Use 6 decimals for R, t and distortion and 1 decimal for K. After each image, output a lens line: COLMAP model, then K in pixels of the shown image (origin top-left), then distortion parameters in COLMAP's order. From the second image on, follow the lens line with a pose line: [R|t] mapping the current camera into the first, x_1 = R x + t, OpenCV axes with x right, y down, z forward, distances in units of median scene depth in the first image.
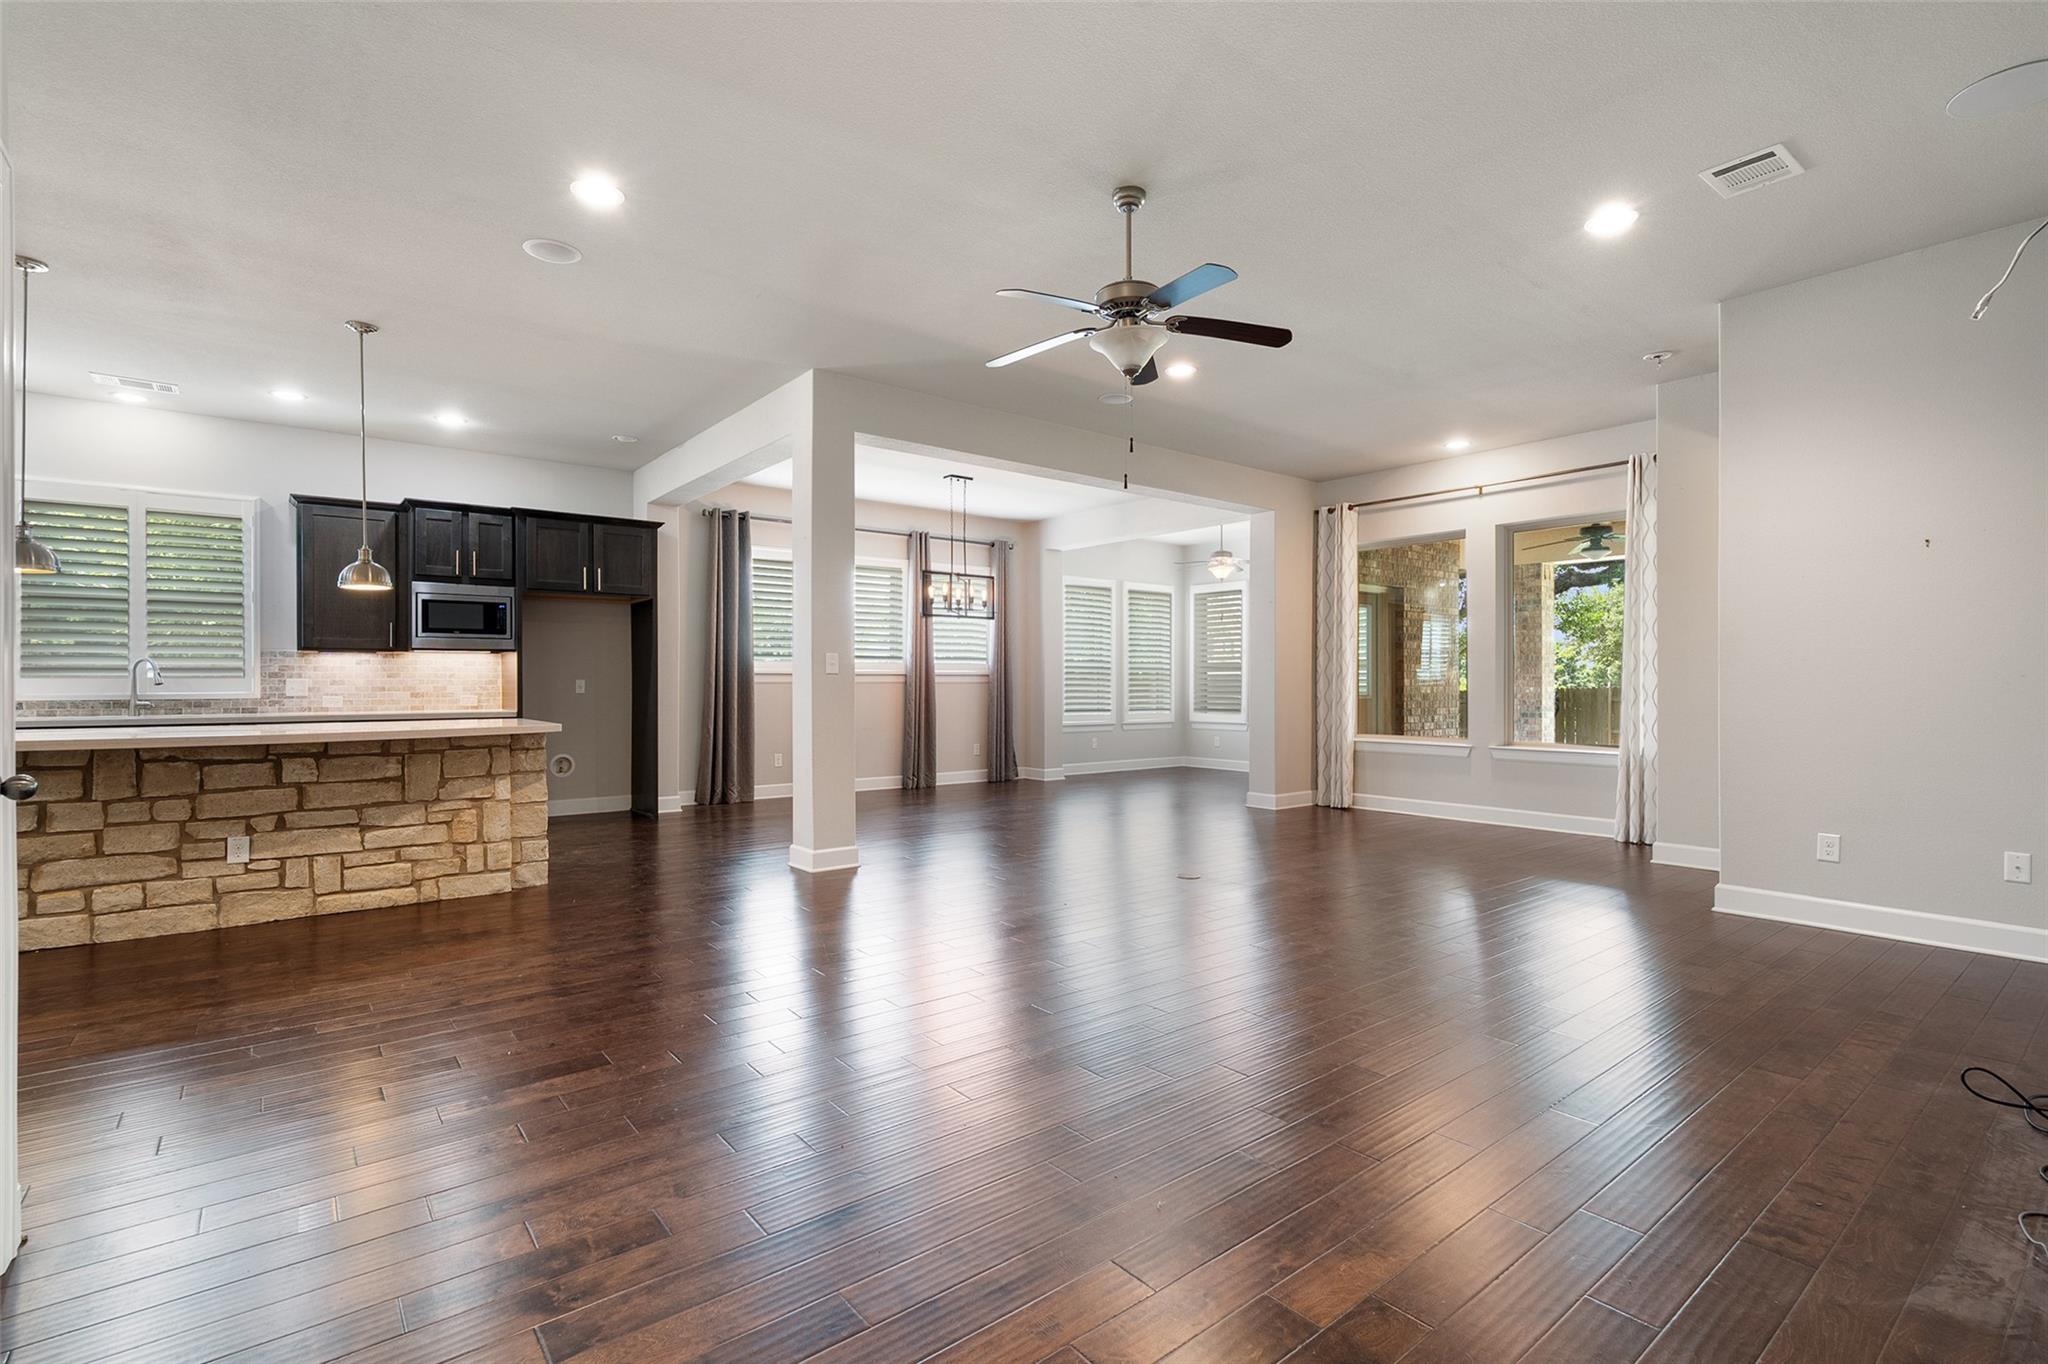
lens RADIAL K [[943.0, 0, 1014.8], [0, 943.0, 680.9], [0, 0, 1]] dist [-0.002638, 0.001865]
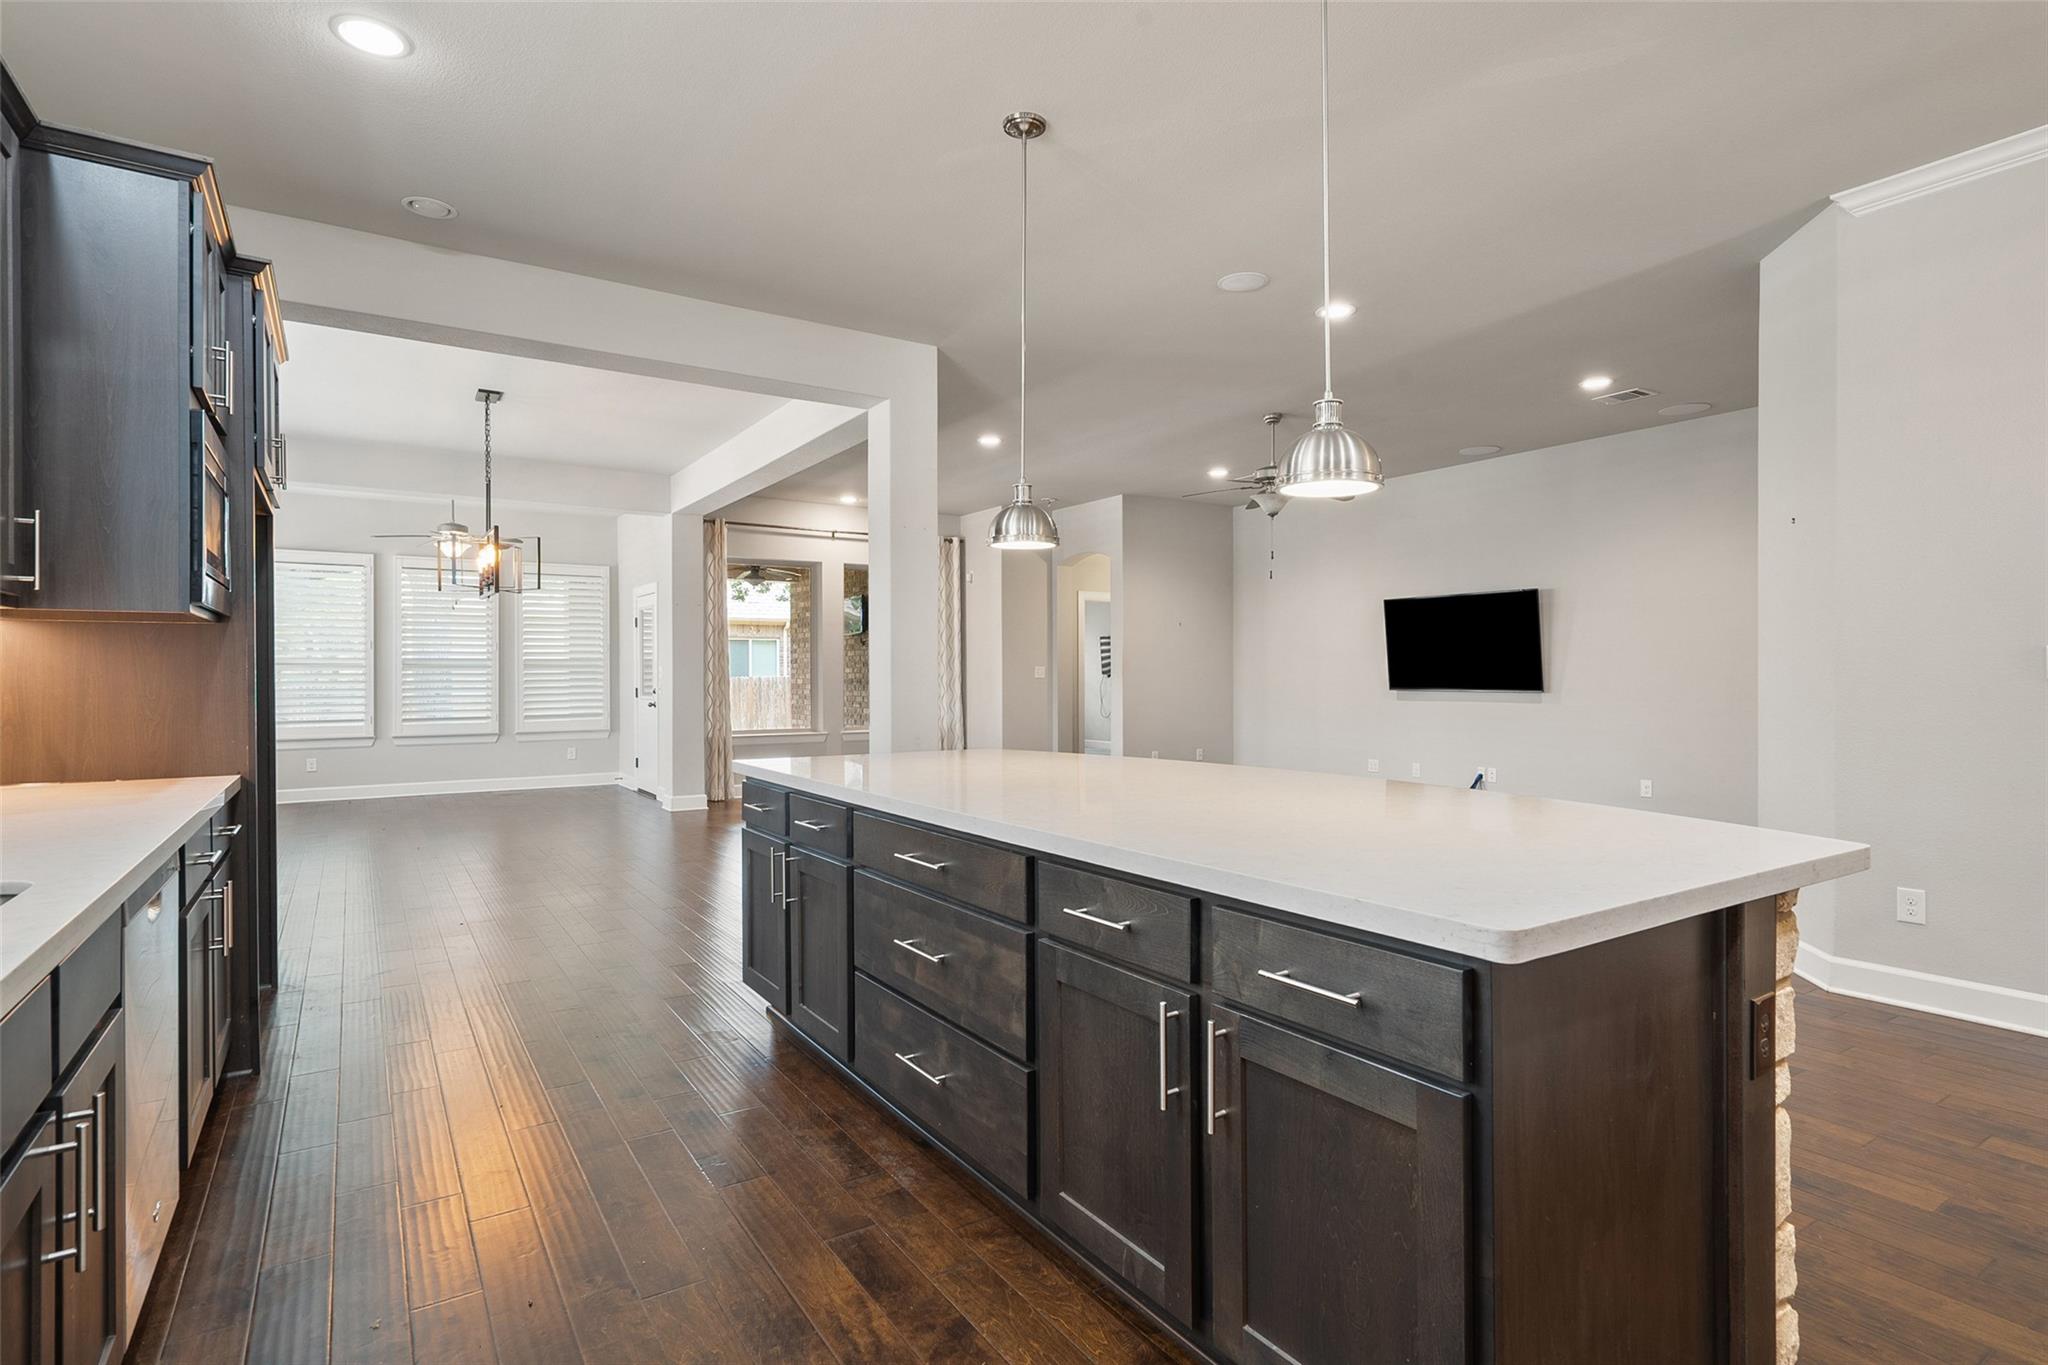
lens RADIAL K [[1043.6, 0, 1019.7], [0, 1043.6, 671.6], [0, 0, 1]] dist [0.006572, 0.000356]
pose [[0.100802, 0.004057, 0.994898, -1.375717], [0.000738, 0.999991, -0.004152, -0.012903], [-0.994906, 0.001153, 0.100798, 0.919410]]
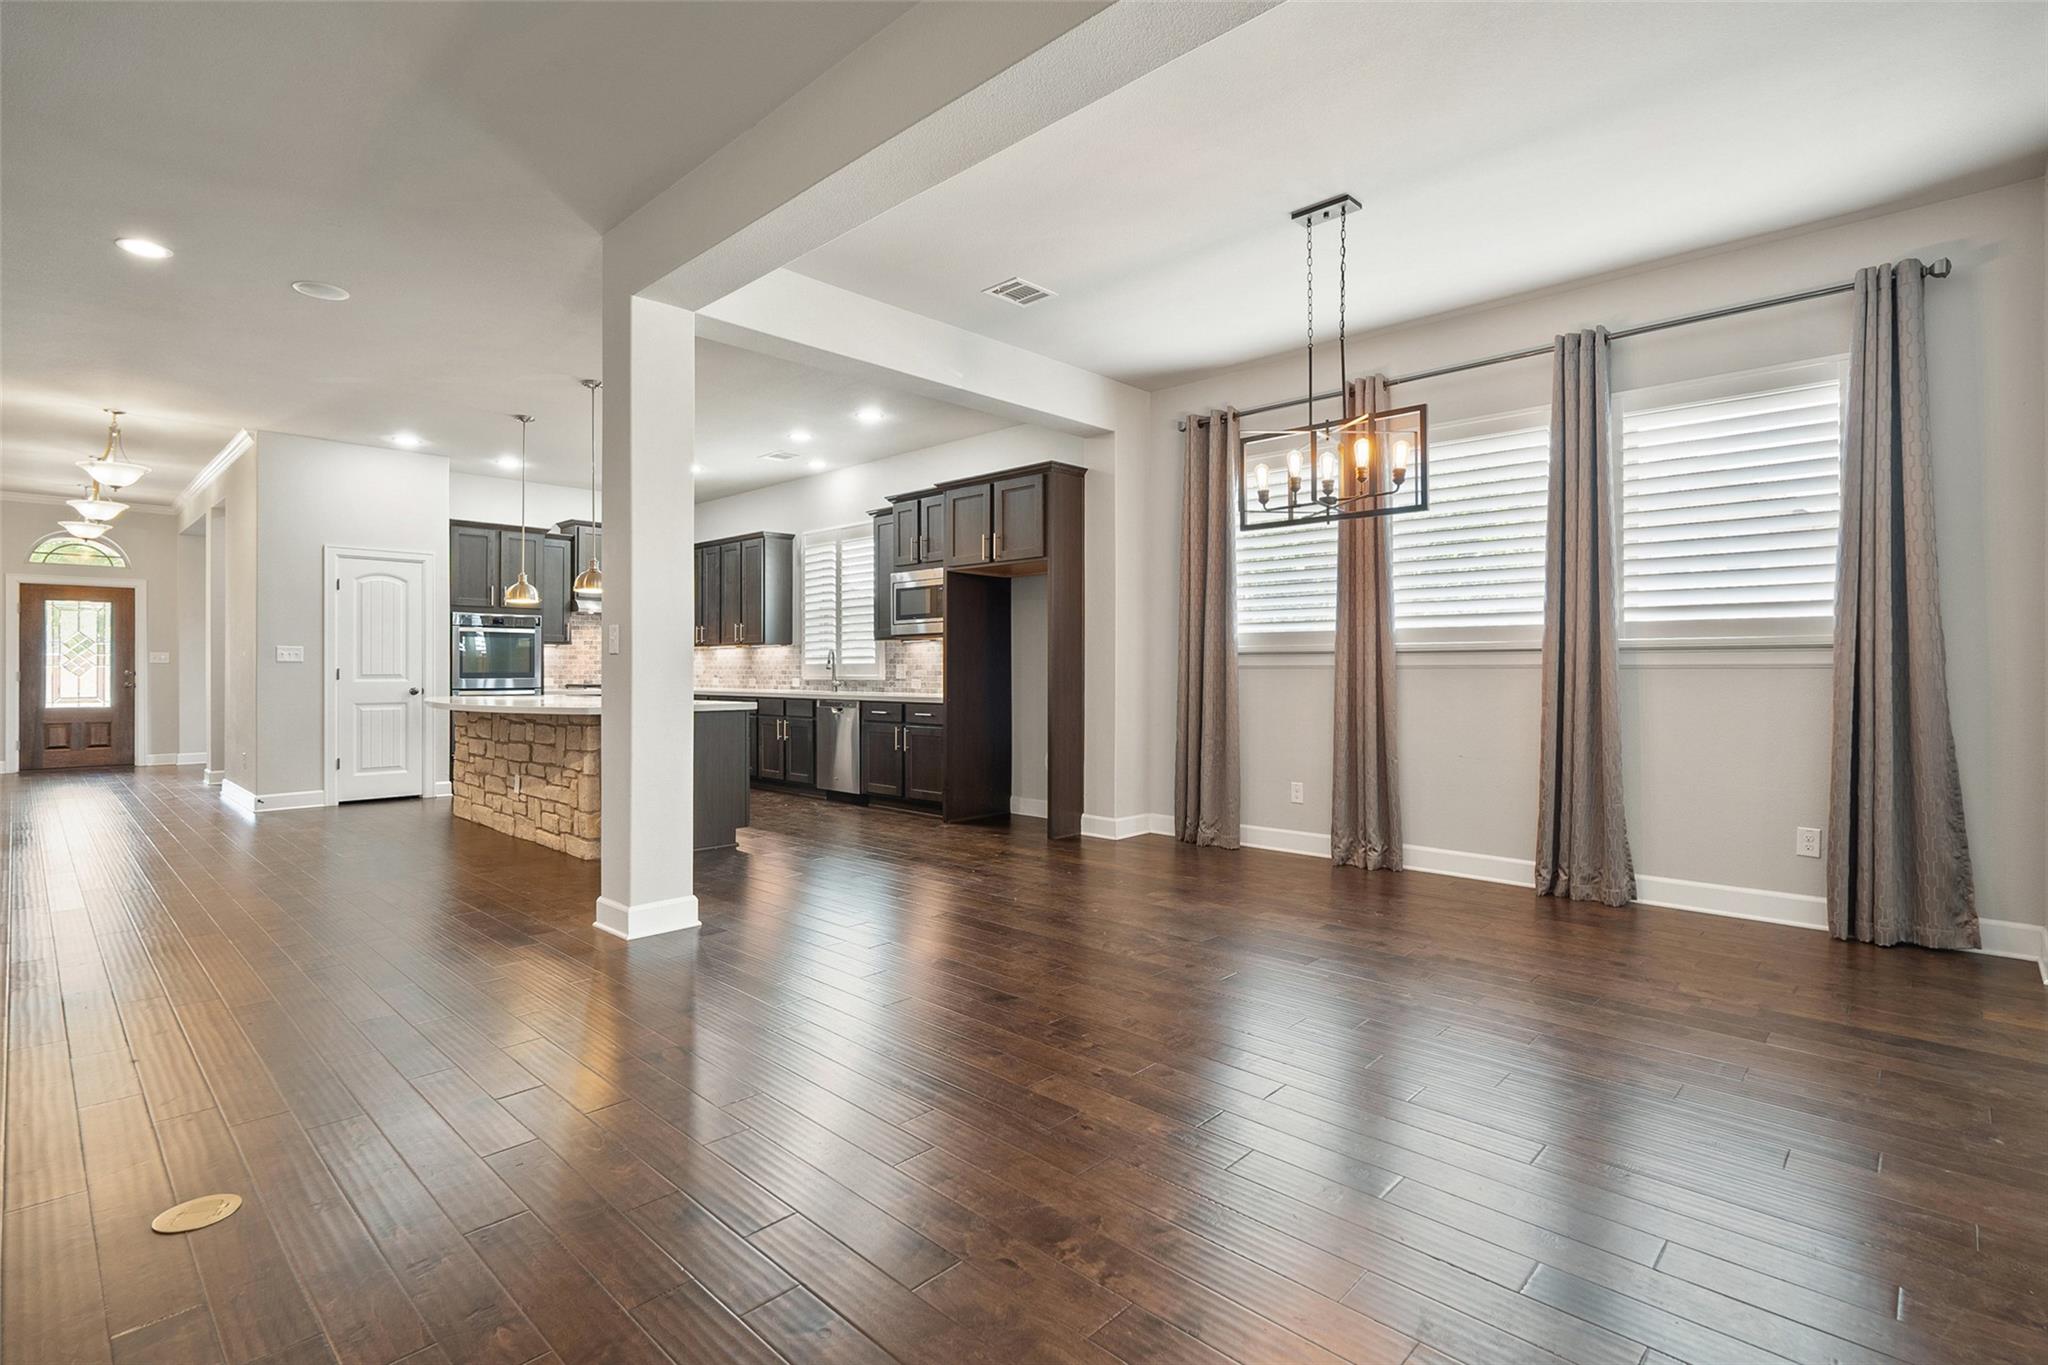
lens RADIAL K [[943.0, 0, 1026.6], [0, 943.0, 671.8], [0, 0, 1]] dist [-0.002638, 0.001865]
pose [[0.150142, 0.005092, -0.988651, 0.625152], [0.002355, 0.999982, 0.005508, 0.001902], [0.988662, -0.003155, 0.150128, 1.372701]]
